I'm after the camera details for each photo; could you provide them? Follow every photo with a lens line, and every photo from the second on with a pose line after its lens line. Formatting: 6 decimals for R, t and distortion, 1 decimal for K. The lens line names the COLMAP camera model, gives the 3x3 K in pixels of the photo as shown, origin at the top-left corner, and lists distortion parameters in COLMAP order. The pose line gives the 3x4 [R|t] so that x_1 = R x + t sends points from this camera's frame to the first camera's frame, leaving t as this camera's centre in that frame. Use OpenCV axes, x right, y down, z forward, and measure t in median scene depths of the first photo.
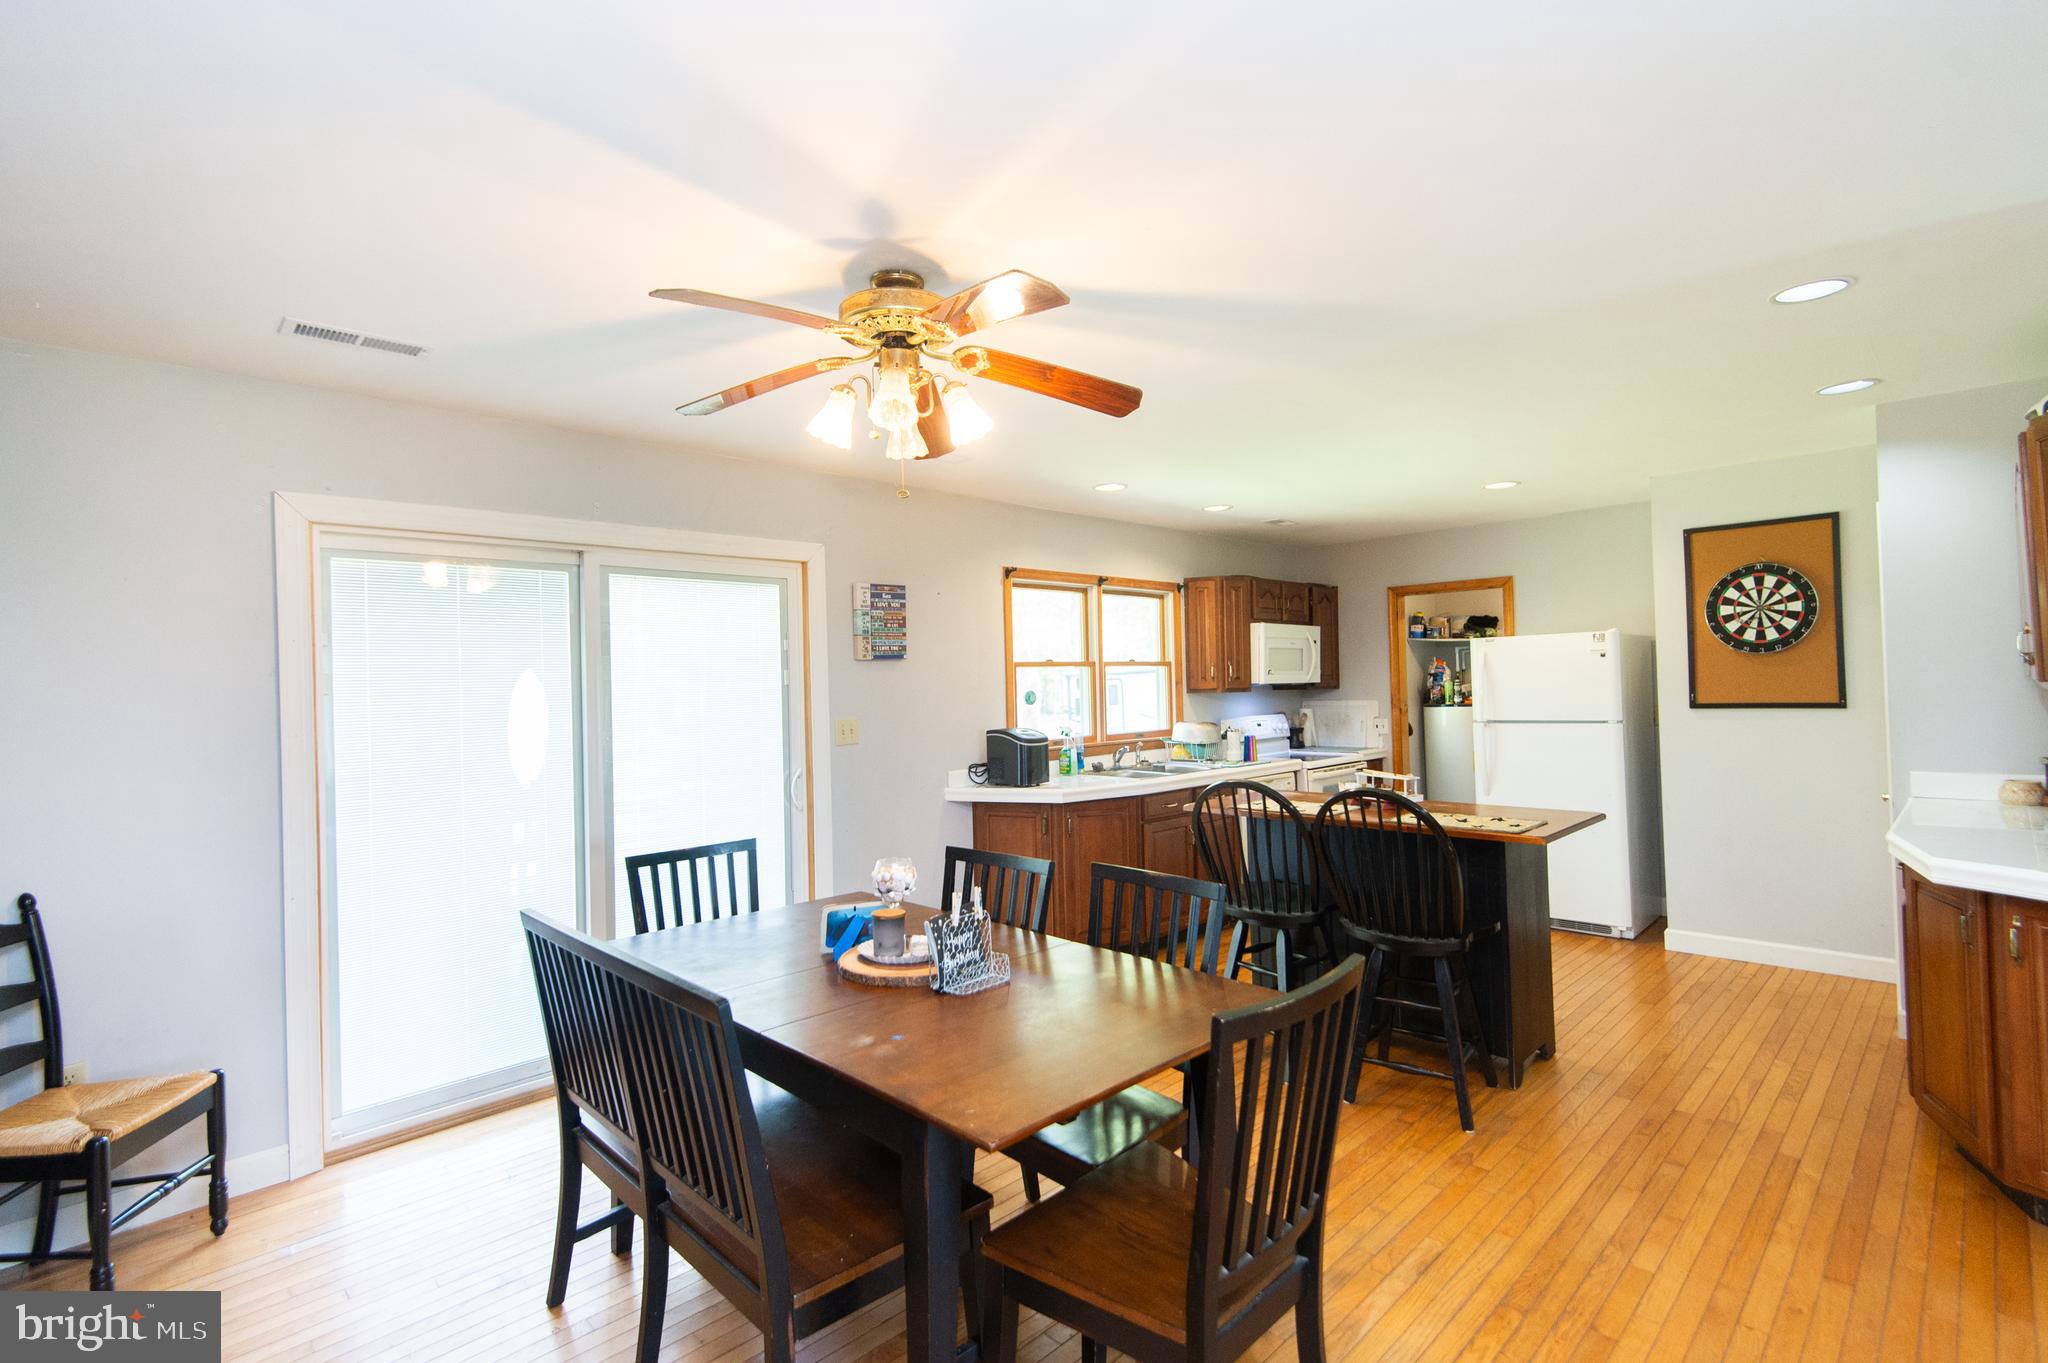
lens RADIAL K [[945.9, 0, 1024.0], [0, 945.9, 681.5], [0, 0, 1]] dist [0.022771, -0.000070]
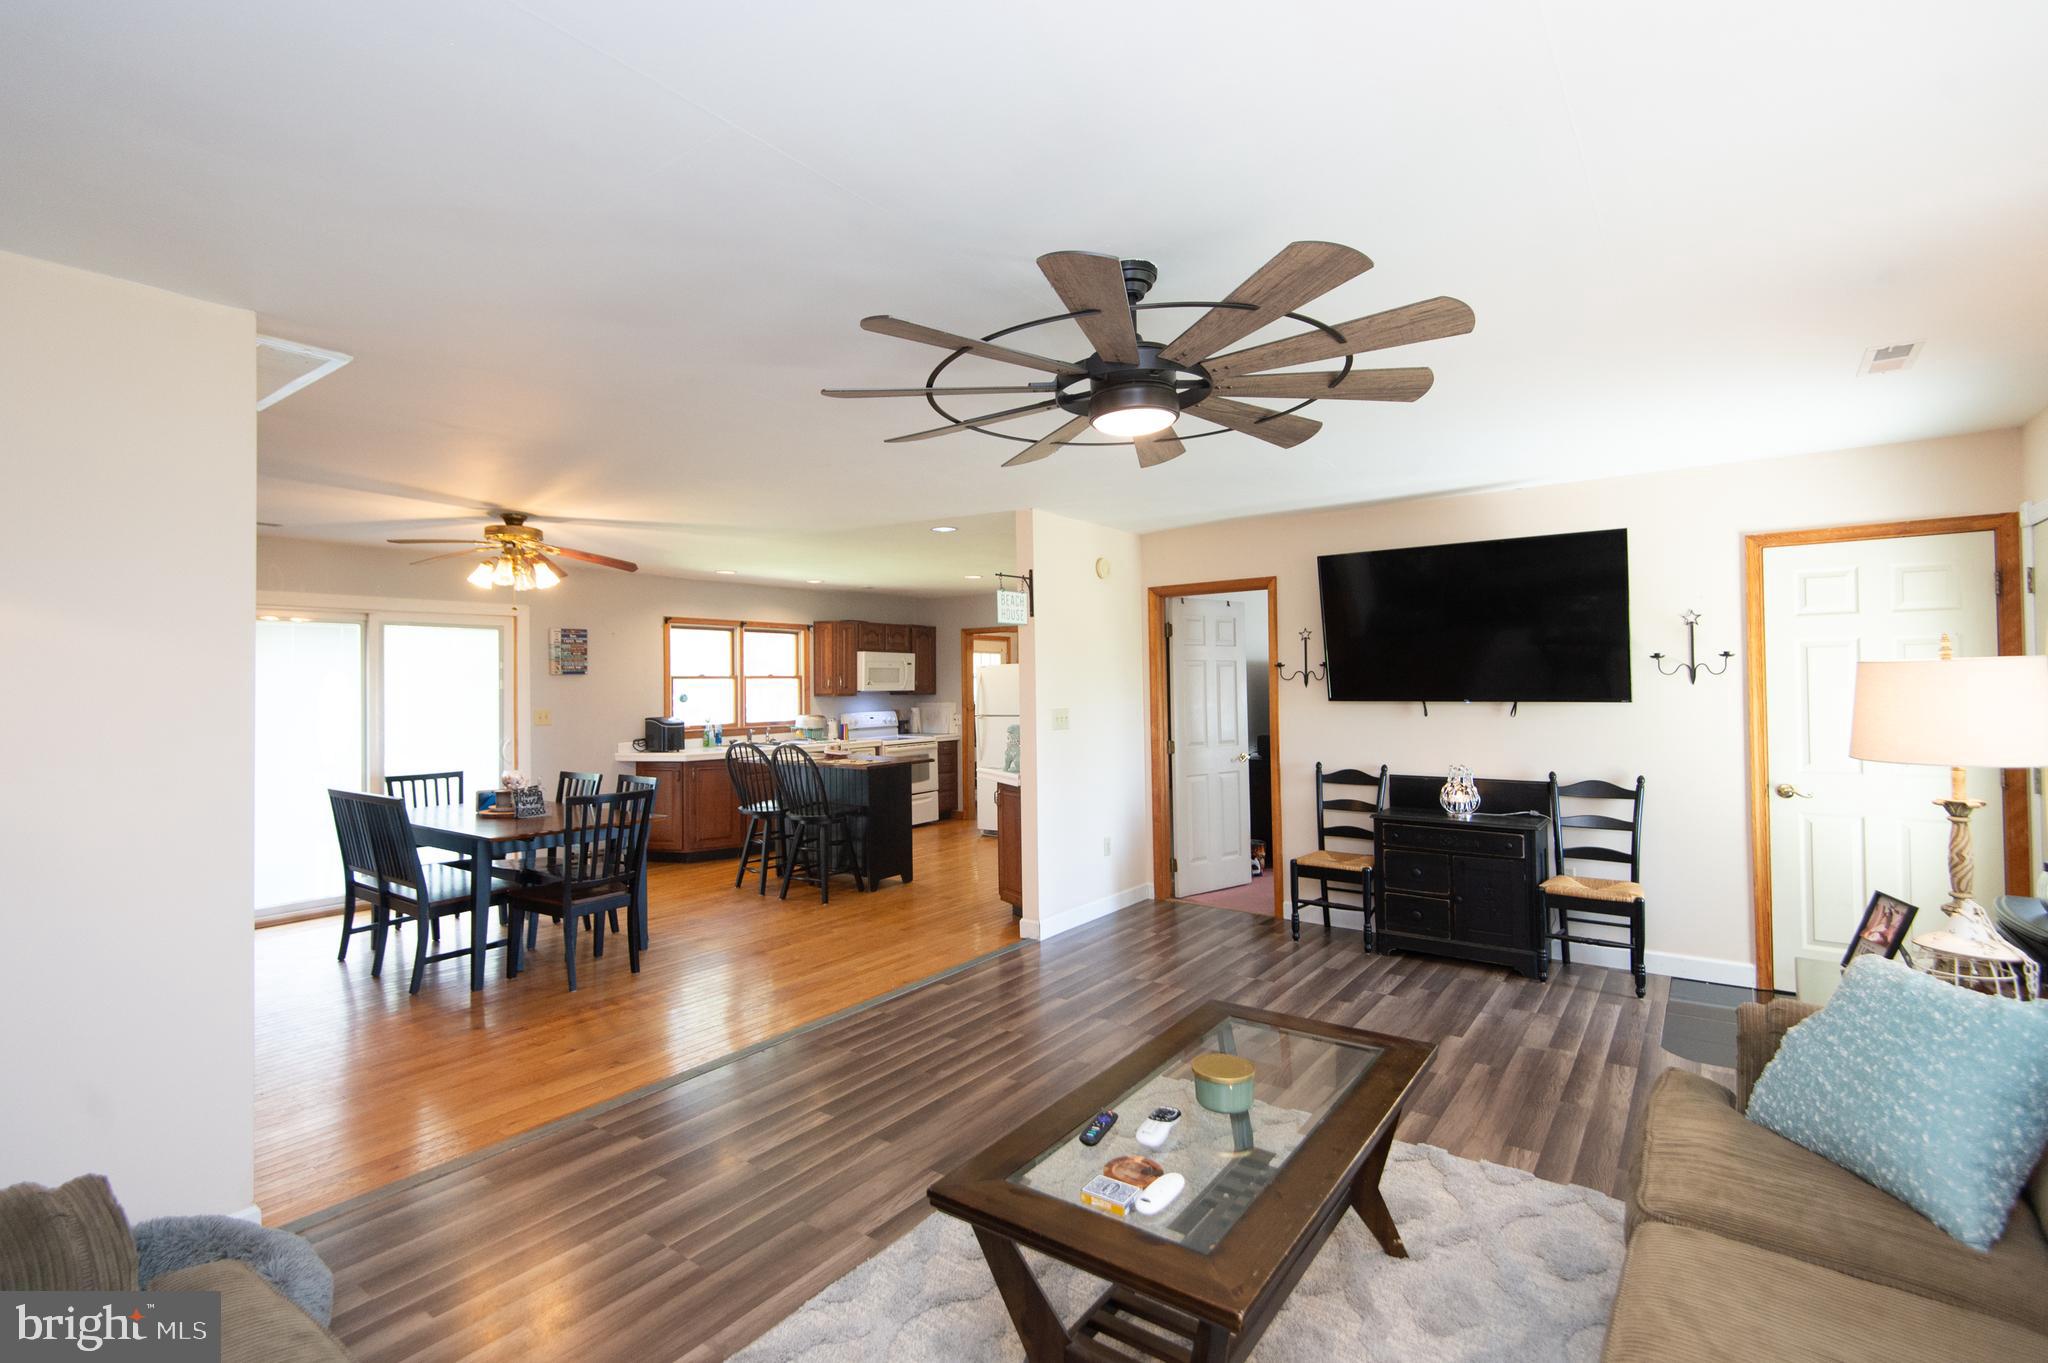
lens RADIAL K [[910.3, 0, 1028.2], [0, 910.3, 682.5], [0, 0, 1]] dist [0.001626, -0.000232]
pose [[0.985541, 0.018058, 0.168475, 0.303819], [-0.018086, 0.999835, -0.001370, -0.017079], [-0.168472, -0.001697, 0.985705, -0.576056]]
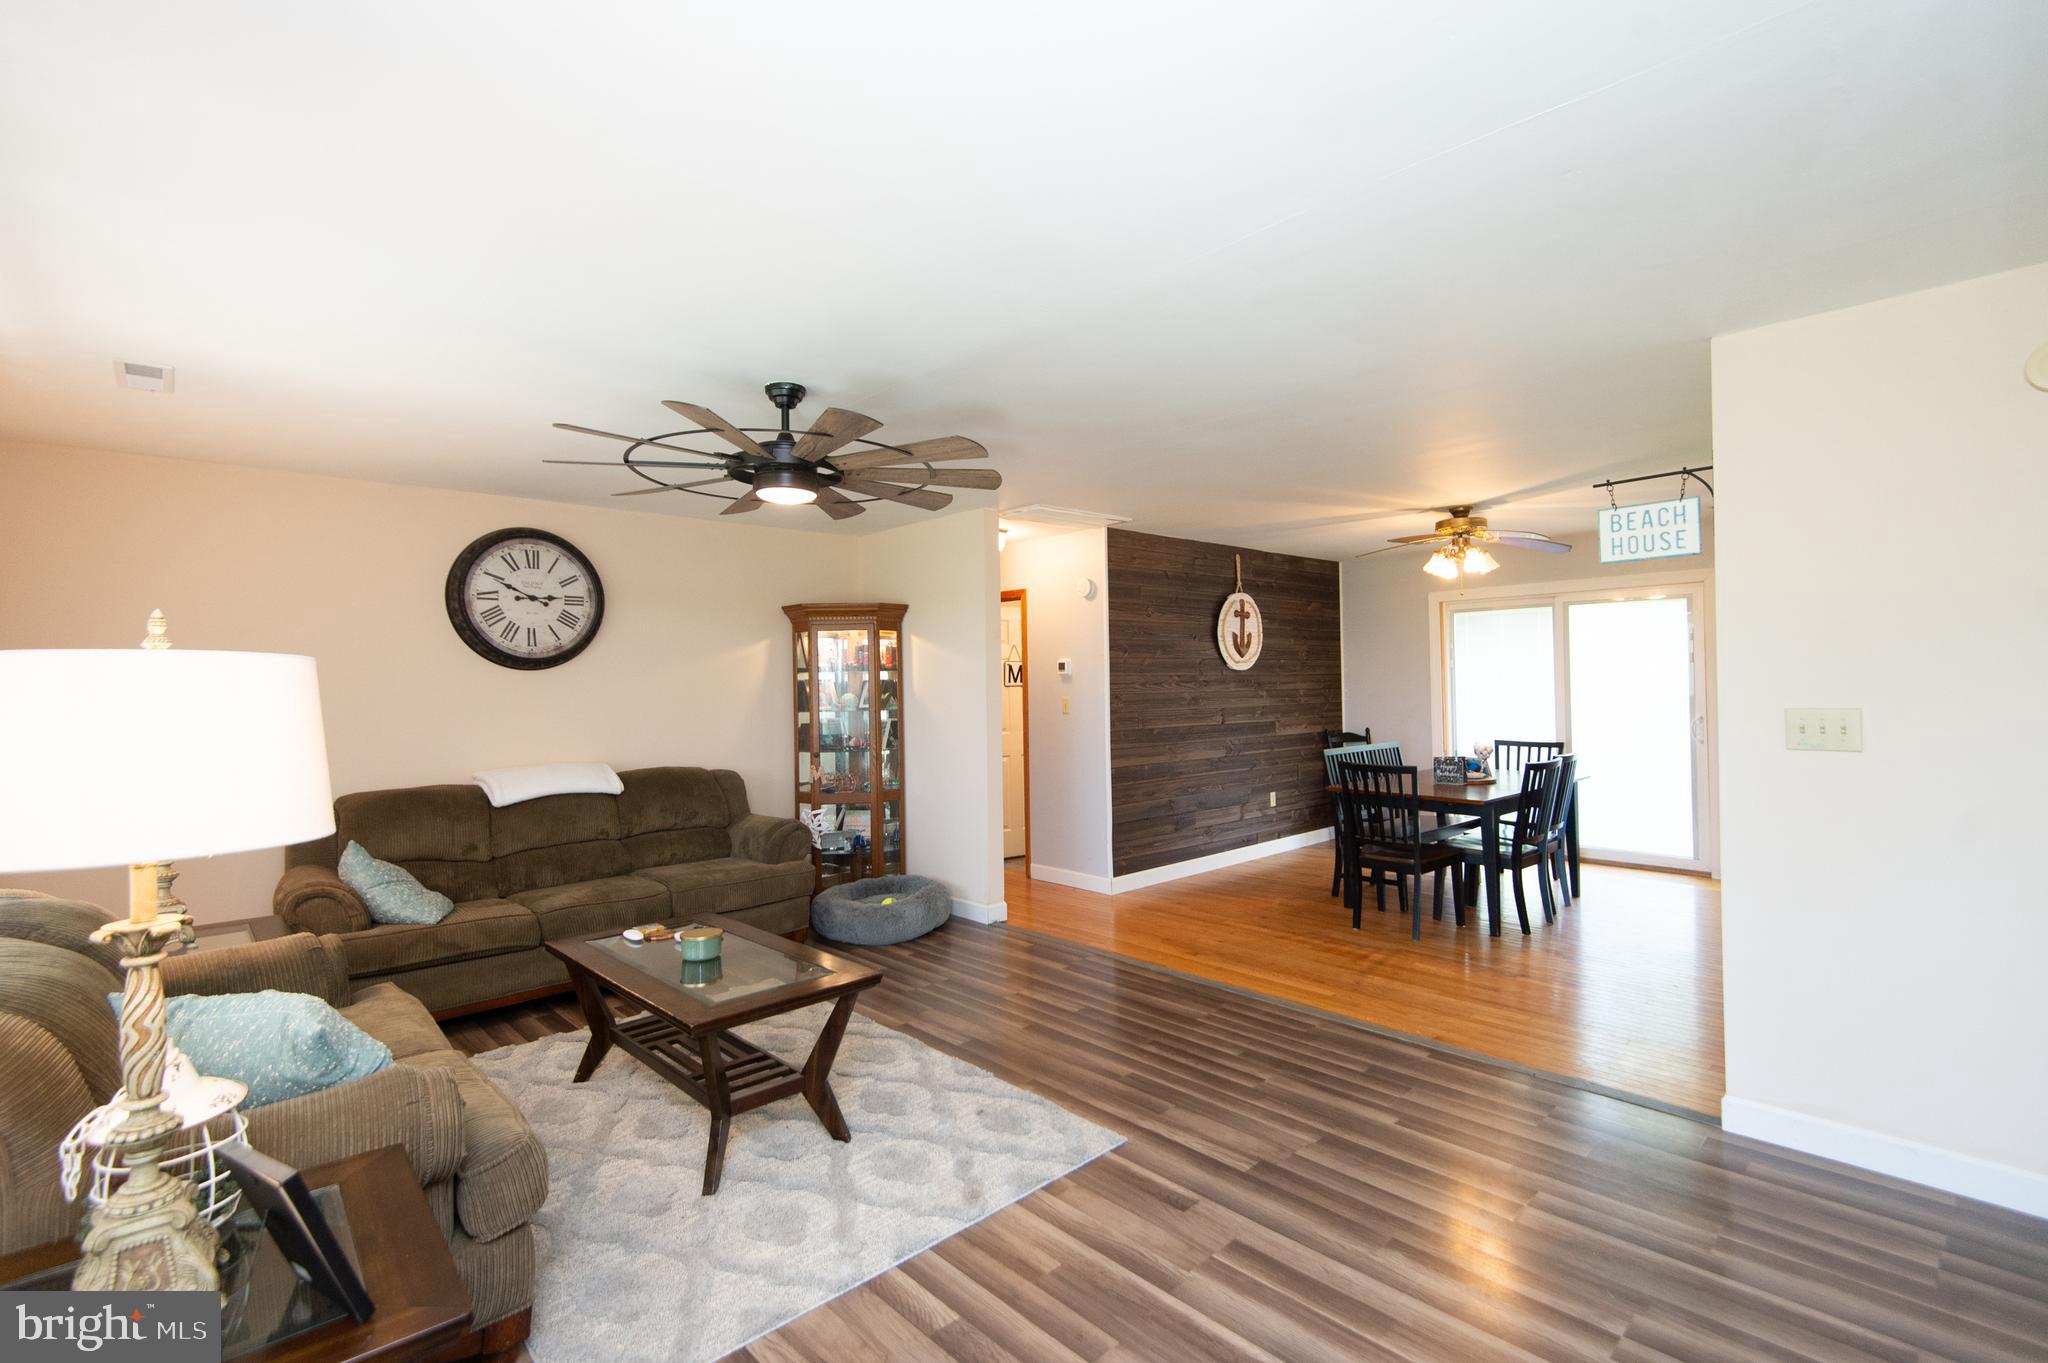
lens RADIAL K [[924.2, 0, 1028.2], [0, 924.2, 679.3], [0, 0, 1]] dist [0.000122, -0.000882]
pose [[-0.017240, 0.027765, -0.999466, 0.969298], [0.028782, 0.999214, 0.027261, -0.029955], [0.999437, -0.028296, -0.018026, -0.048138]]
